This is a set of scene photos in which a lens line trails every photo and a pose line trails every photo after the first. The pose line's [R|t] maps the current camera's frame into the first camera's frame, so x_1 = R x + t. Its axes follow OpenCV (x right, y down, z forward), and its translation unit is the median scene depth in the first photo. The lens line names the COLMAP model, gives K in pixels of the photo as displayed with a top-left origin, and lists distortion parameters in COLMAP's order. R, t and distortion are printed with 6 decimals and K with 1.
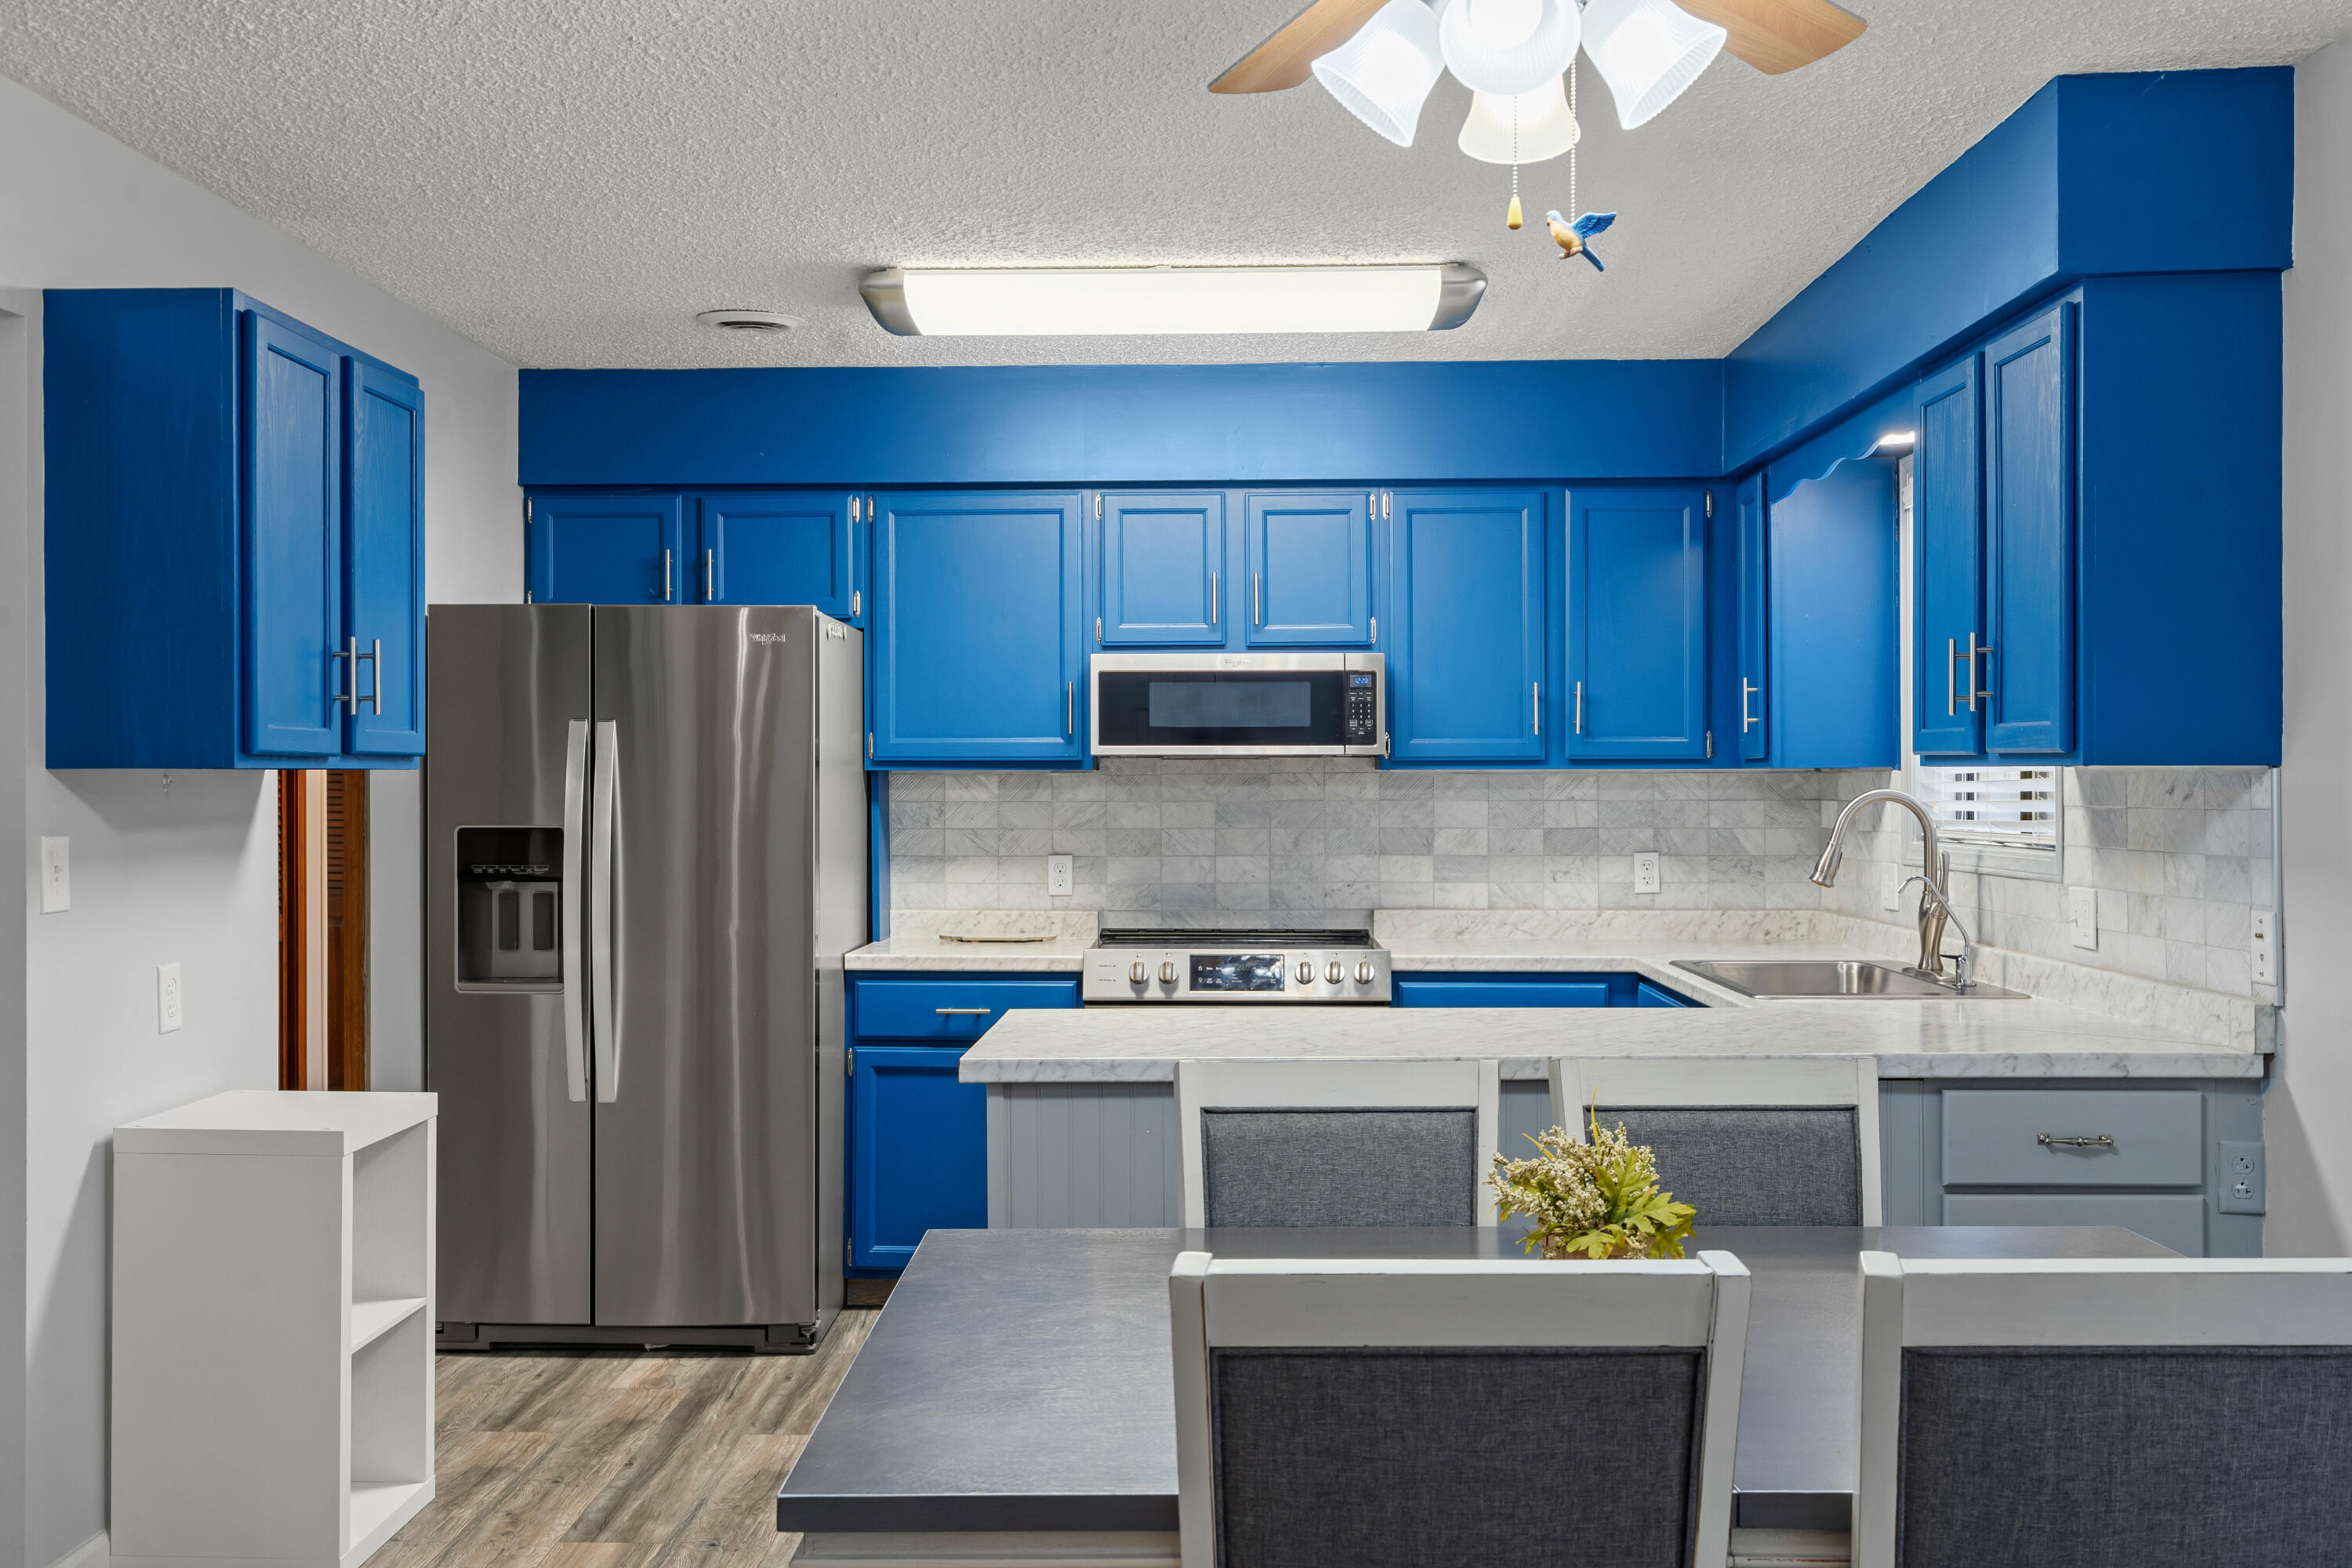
lens RADIAL K [[2052.4, 0, 1176.0], [0, 2052.4, 784.0], [0, 0, 1]] dist [0.008662, 0.004483]
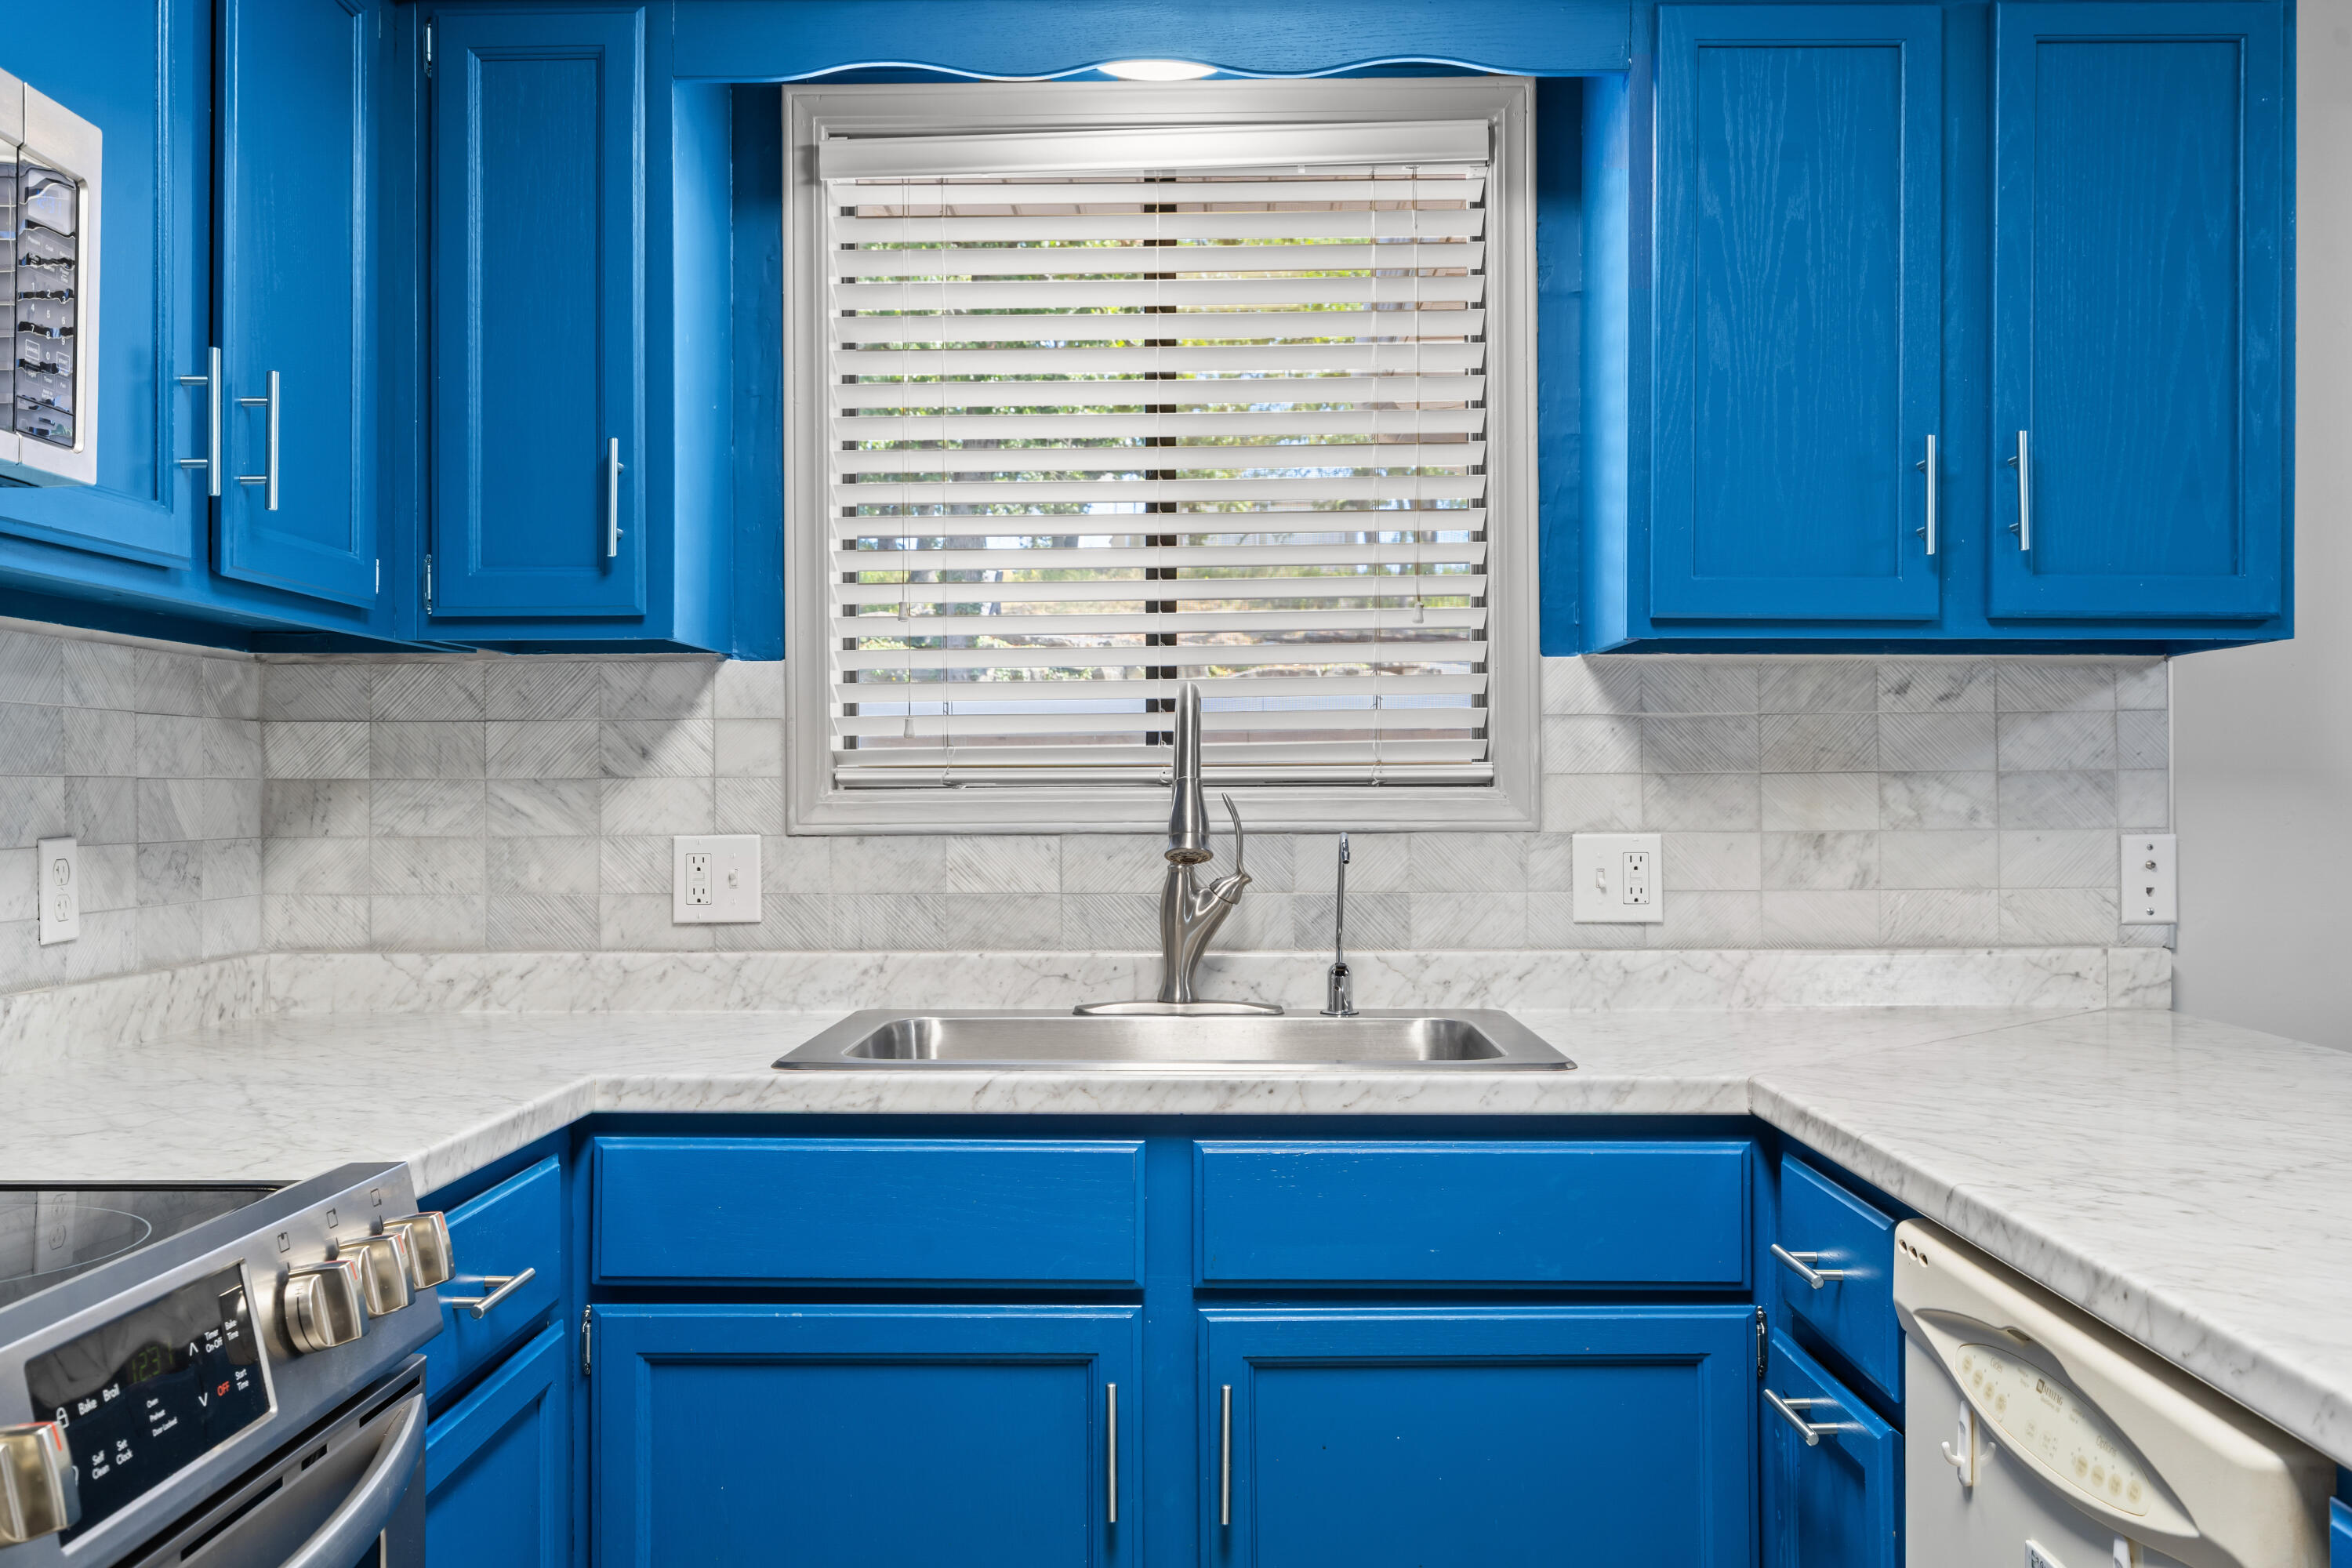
lens RADIAL K [[2052.4, 0, 1176.0], [0, 2052.4, 784.0], [0, 0, 1]] dist [0.008662, 0.004483]
pose [[0.000987, 0.004541, 0.999989, -0.162851], [0.002643, 0.999986, -0.004544, 0.025162], [-0.999996, 0.002647, 0.000975, 0.786927]]
